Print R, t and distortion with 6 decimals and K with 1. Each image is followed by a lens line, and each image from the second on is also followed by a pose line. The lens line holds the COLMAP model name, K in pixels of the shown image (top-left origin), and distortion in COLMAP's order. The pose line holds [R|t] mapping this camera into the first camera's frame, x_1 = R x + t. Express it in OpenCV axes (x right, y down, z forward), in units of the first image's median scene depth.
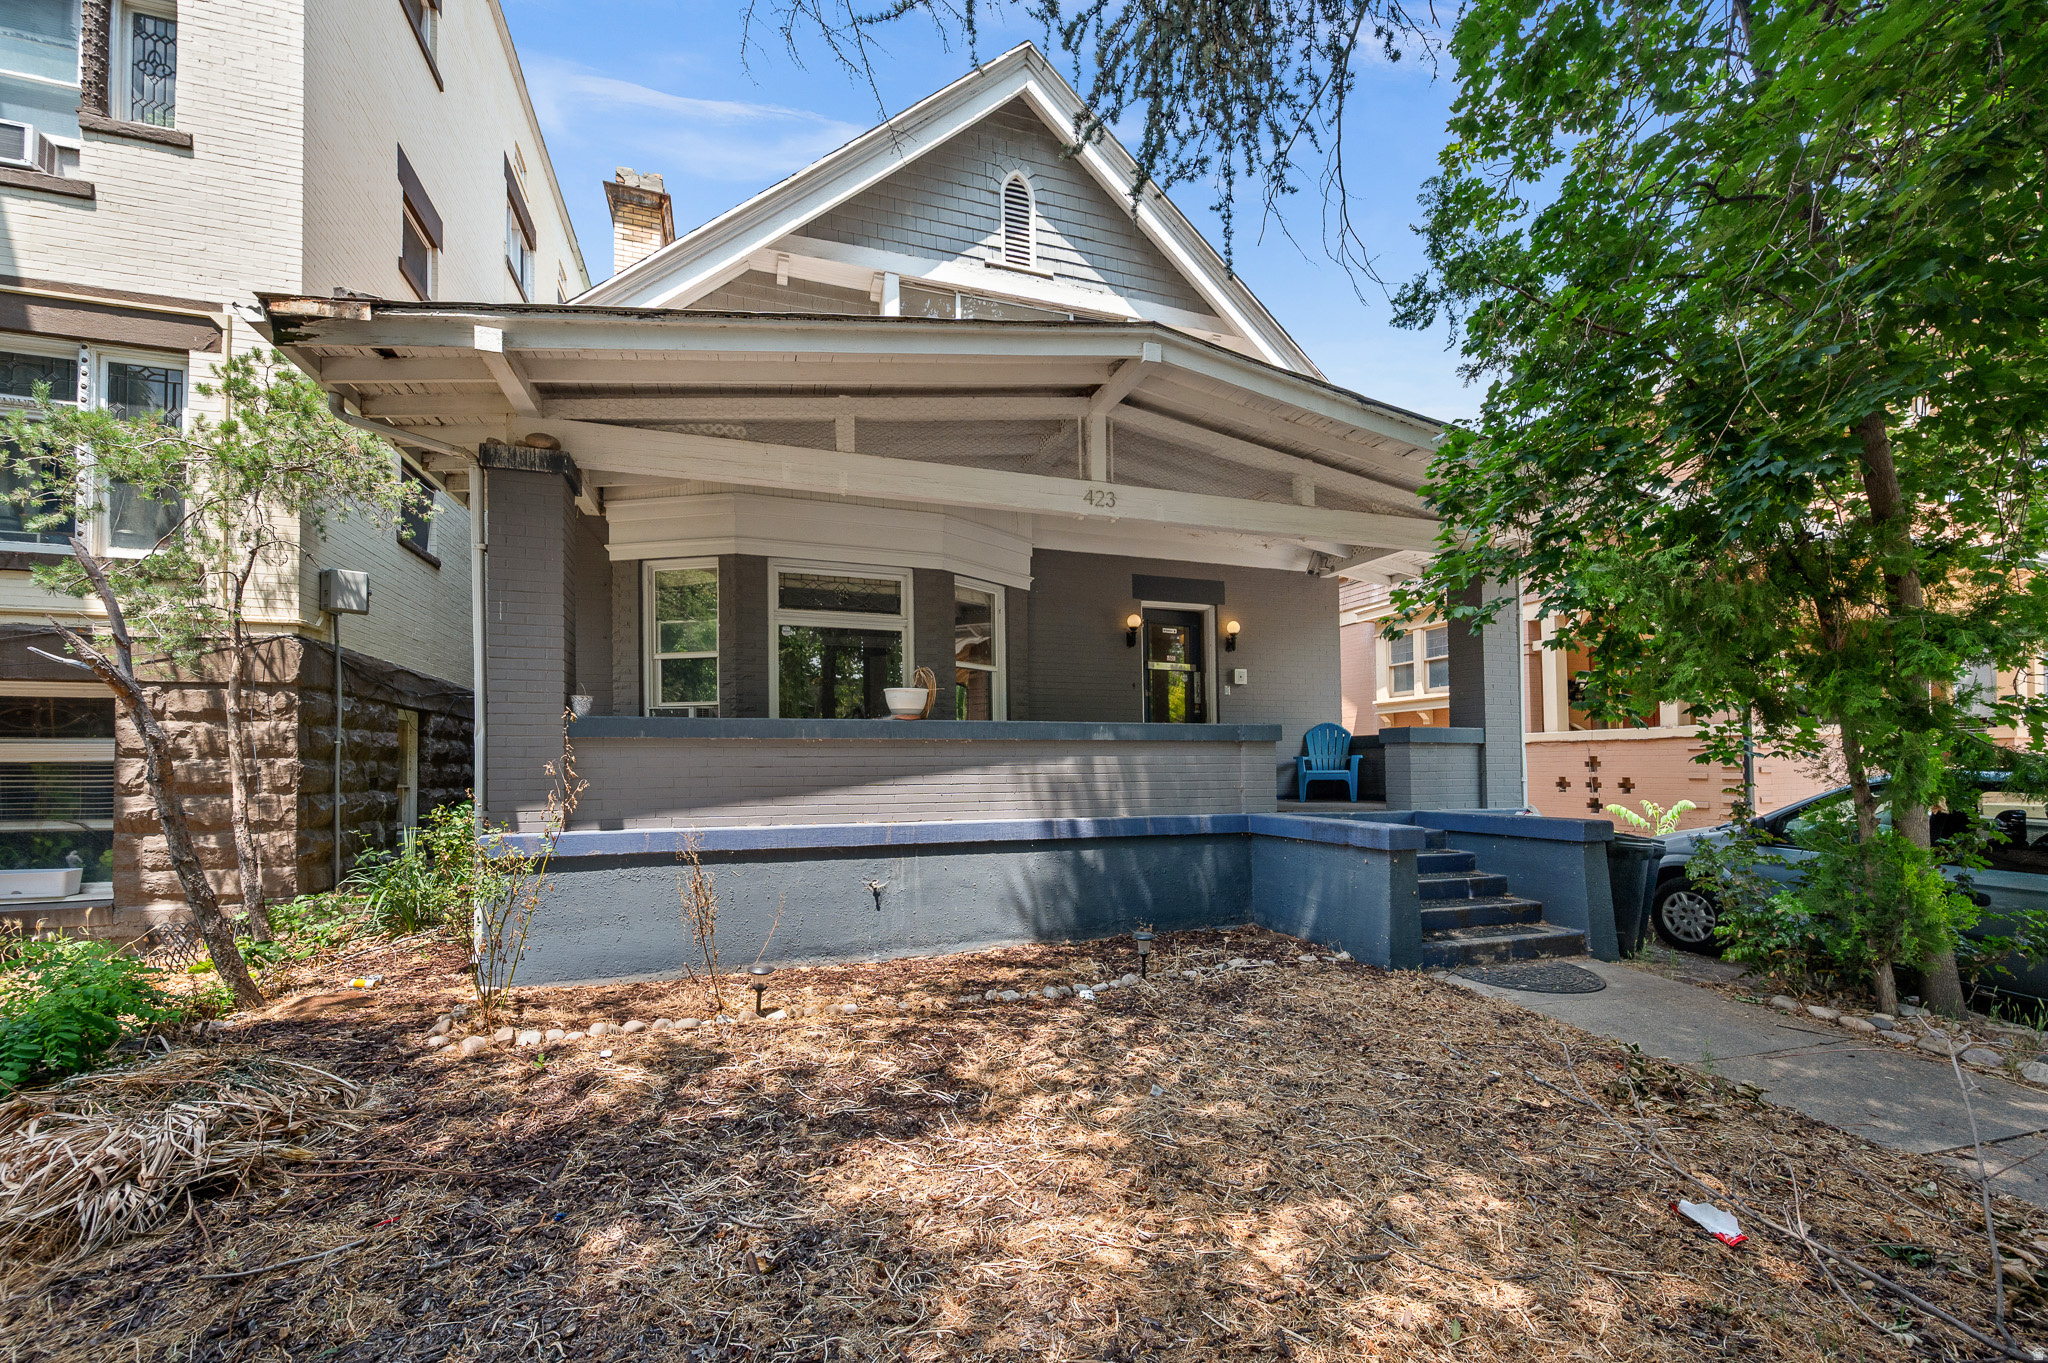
lens RADIAL K [[836.4, 0, 1016.0], [0, 836.4, 747.1], [0, 0, 1]] dist [-0.000143, -0.000107]
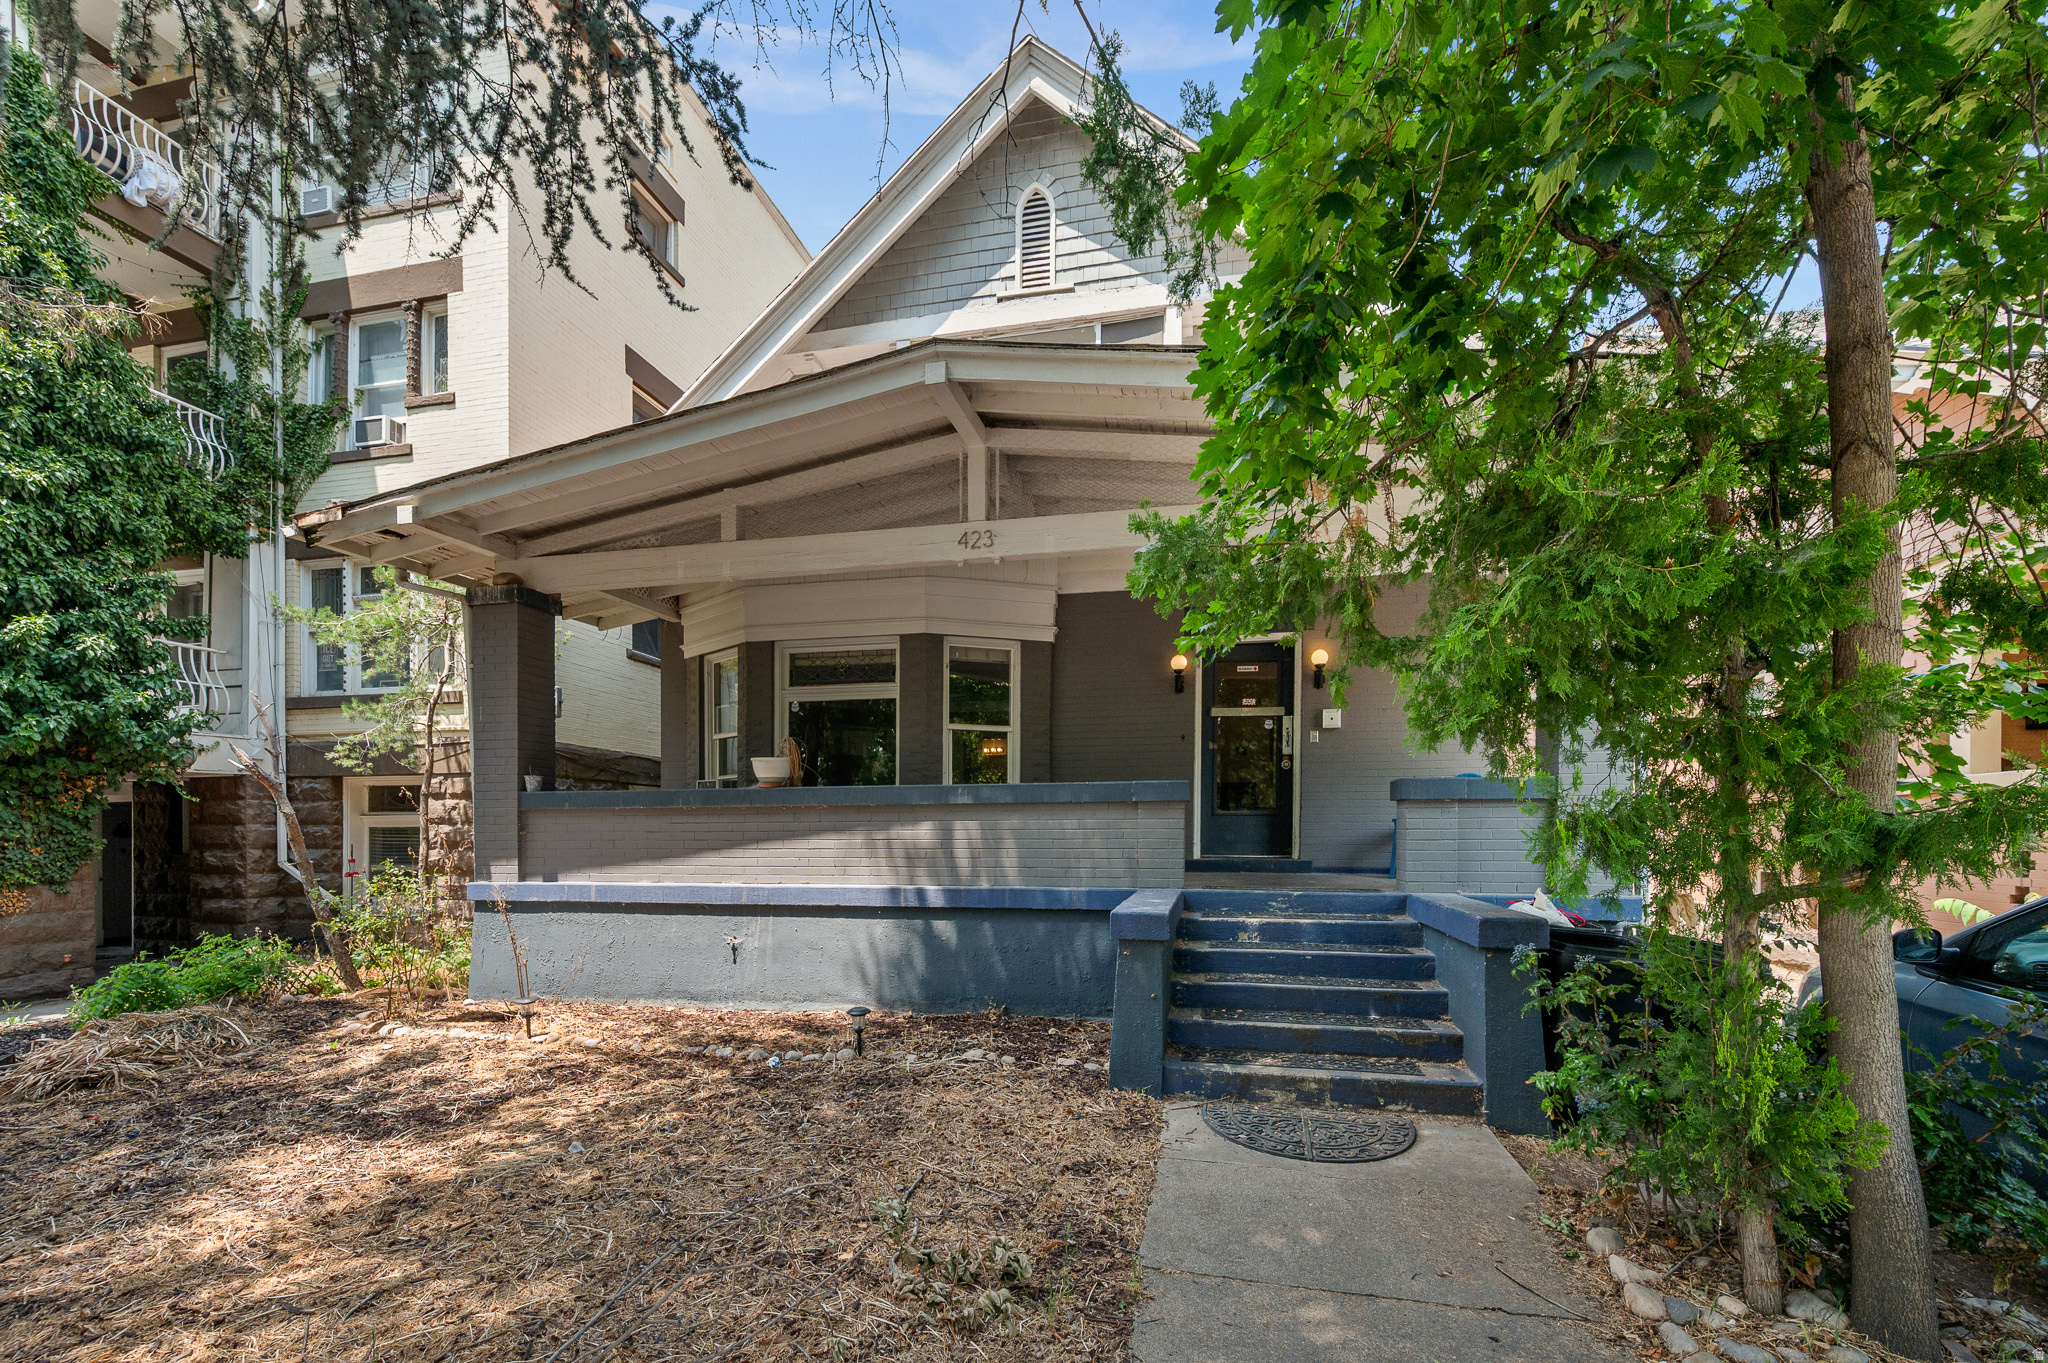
lens RADIAL K [[860.4, 0, 1026.1], [0, 860.4, 840.7], [0, 0, 1]] dist [0.000276, -0.000387]
pose [[0.858165, 0.007808, -0.513315, 0.636946], [0.011424, 0.999346, 0.034300, 0.000755], [0.513247, -0.035300, 0.857515, 0.207798]]
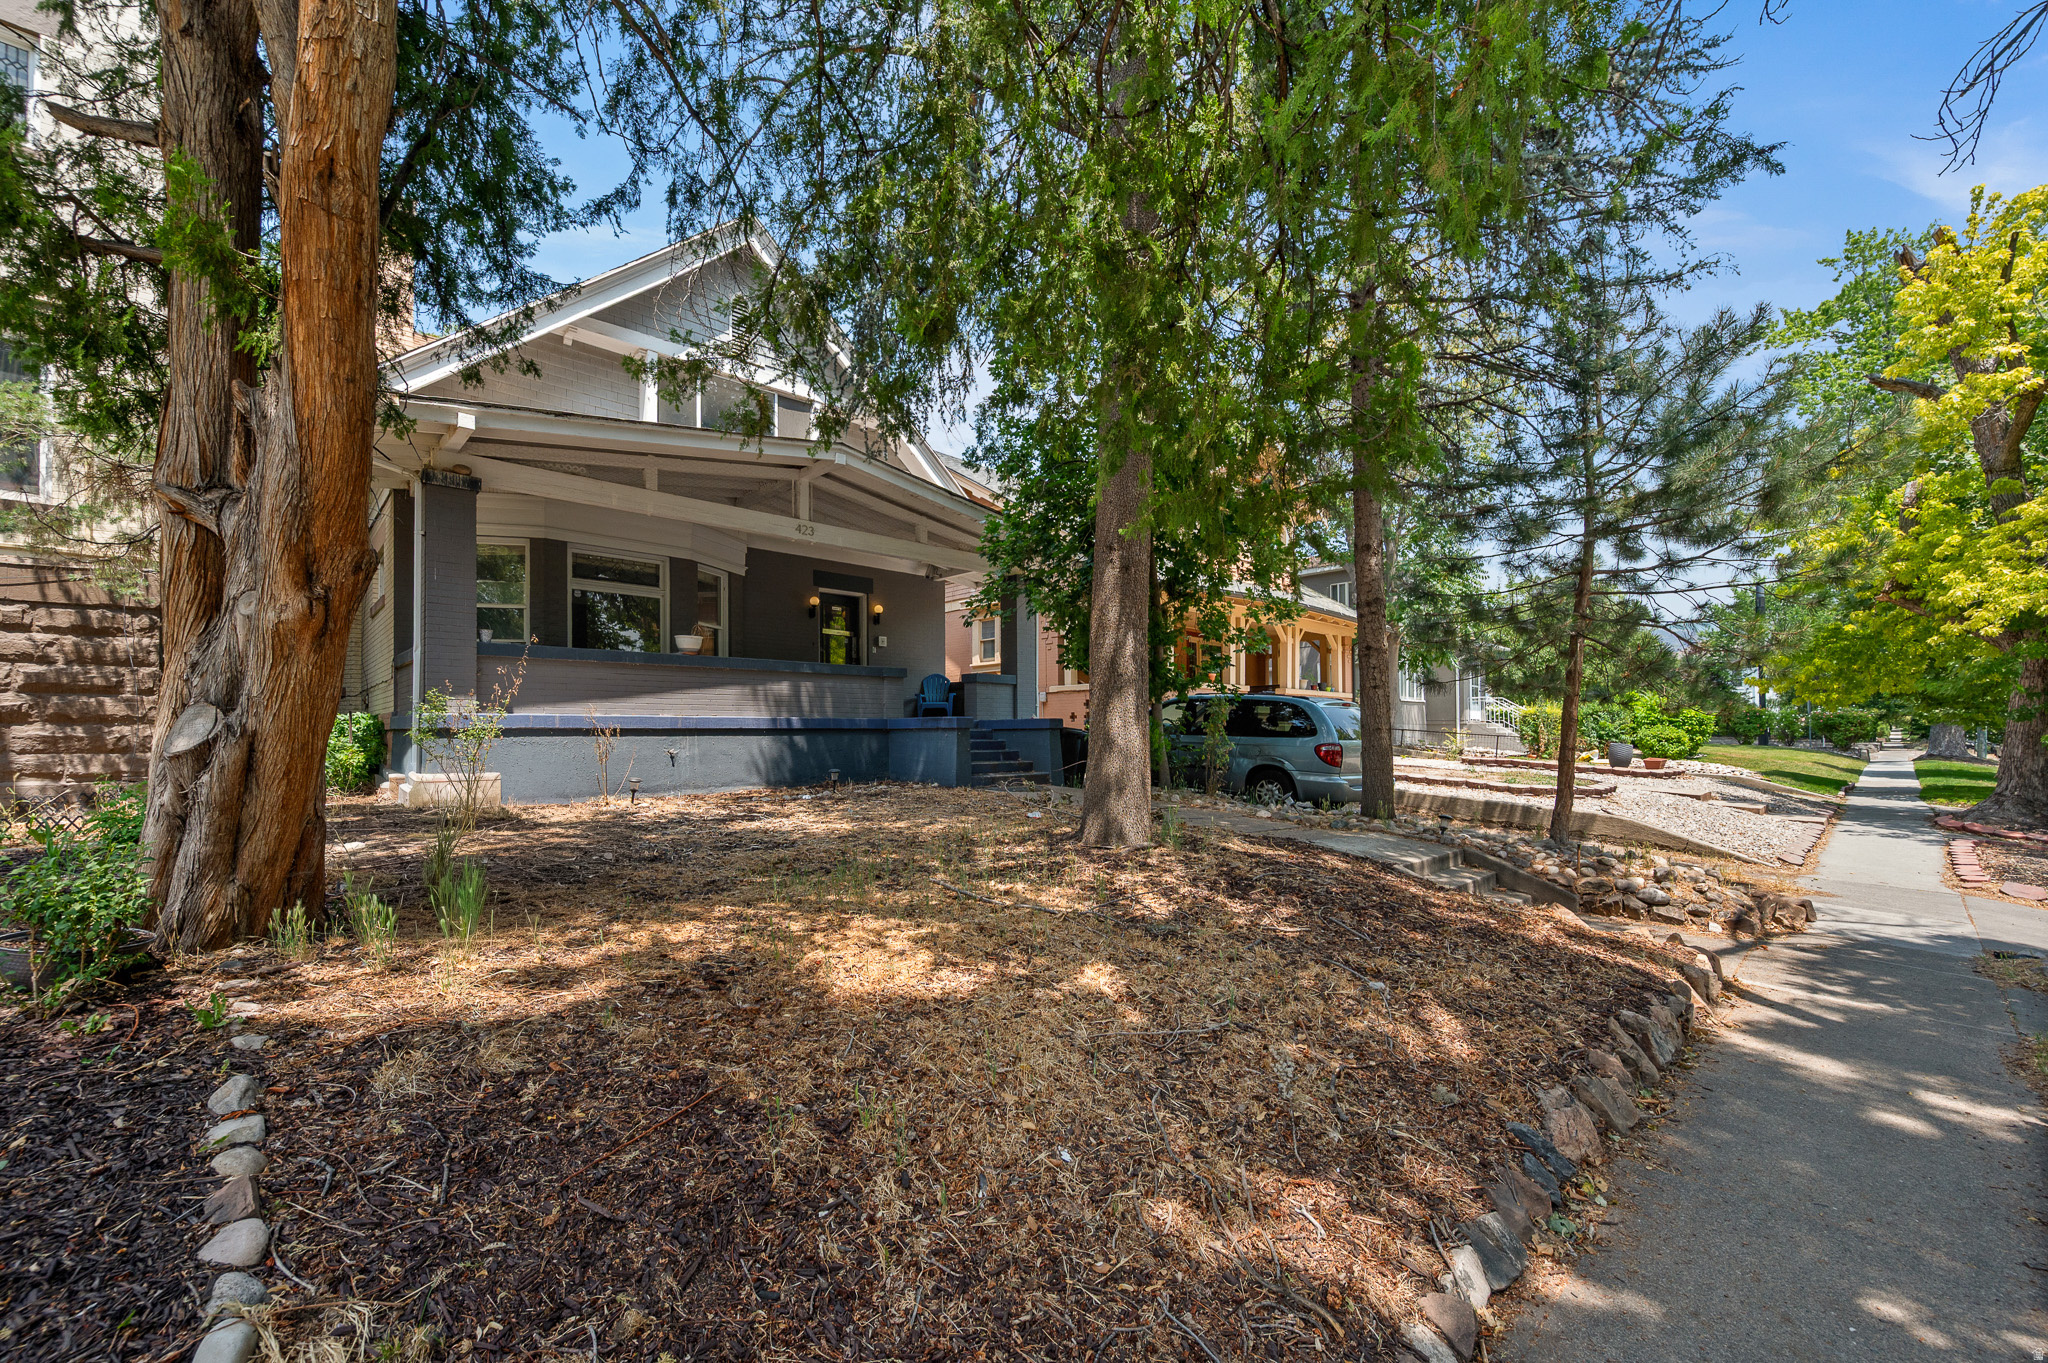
lens RADIAL K [[822.8, 0, 1016.5], [0, 822.8, 704.2], [0, 0, 1]] dist [-0.000251, -0.000096]
pose [[0.907508, 0.015473, 0.419749, -0.204013], [-0.009349, 0.999818, -0.016644, 0.078020], [-0.419930, 0.011180, 0.907488, -0.685041]]
